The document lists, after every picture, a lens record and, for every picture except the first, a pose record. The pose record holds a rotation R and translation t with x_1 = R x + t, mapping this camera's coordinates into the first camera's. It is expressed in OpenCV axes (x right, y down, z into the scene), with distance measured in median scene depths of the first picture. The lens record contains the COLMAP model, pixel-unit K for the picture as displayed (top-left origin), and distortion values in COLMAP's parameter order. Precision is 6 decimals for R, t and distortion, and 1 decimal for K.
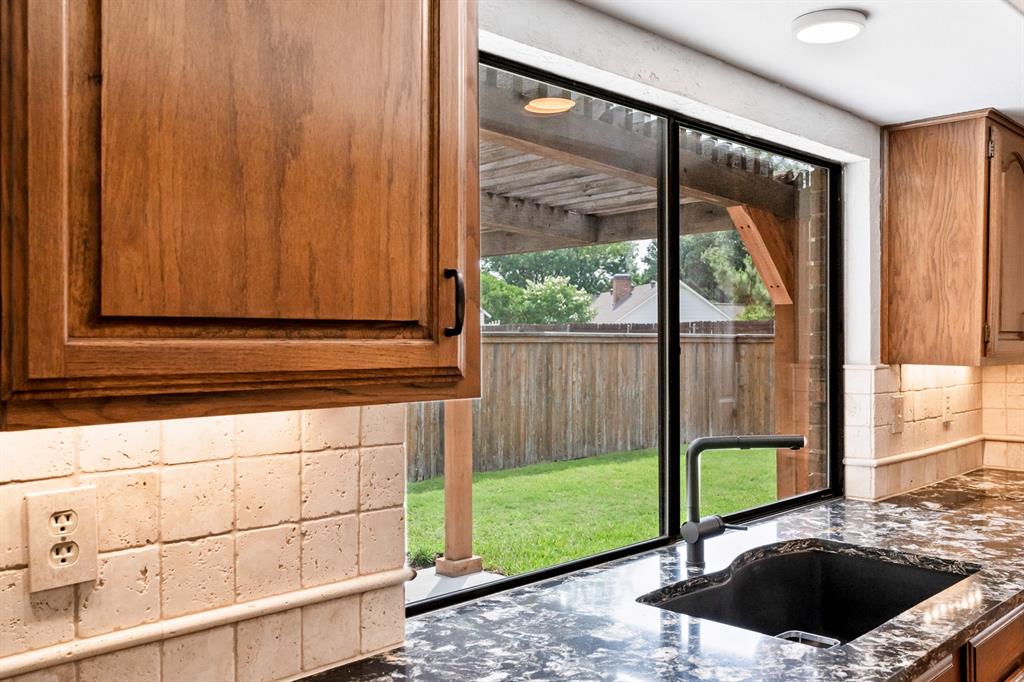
lens RADIAL K [[896.8, 0, 512.0], [0, 896.8, 341.0], [0, 0, 1]] dist [-0.002336, -0.001500]
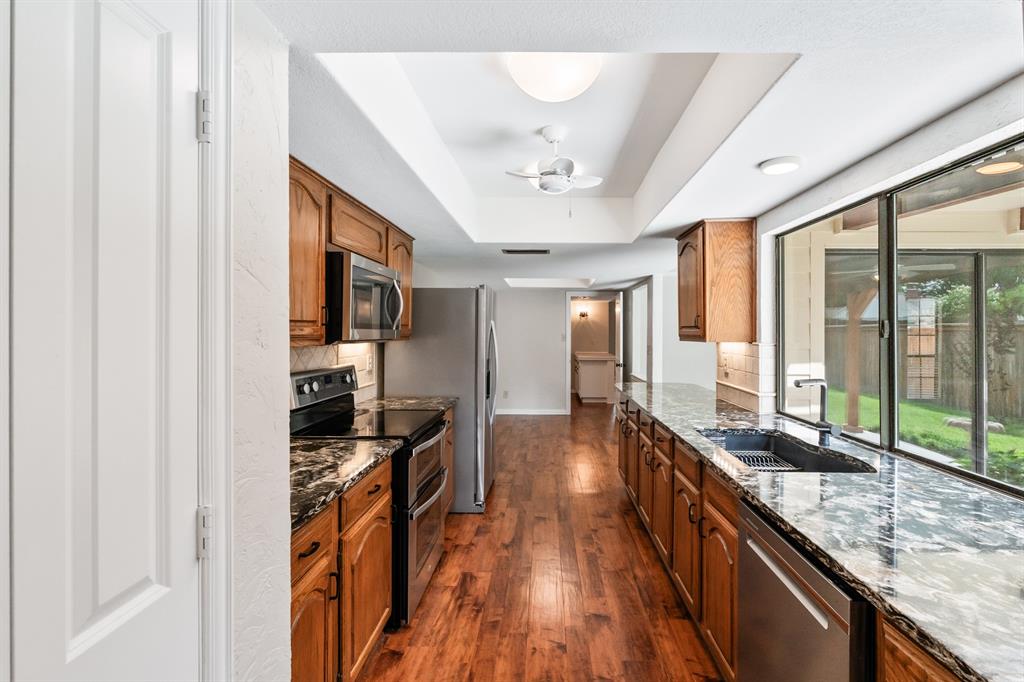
lens RADIAL K [[452.2, 0, 511.1], [0, 452.2, 330.0], [0, 0, 1]] dist [0.000010, -0.000004]
pose [[-0.765908, -0.000351, -0.642950, 1.349391], [0.001281, 0.999997, -0.002072, 0.002290], [0.642948, -0.002411, -0.765906, 1.302071]]
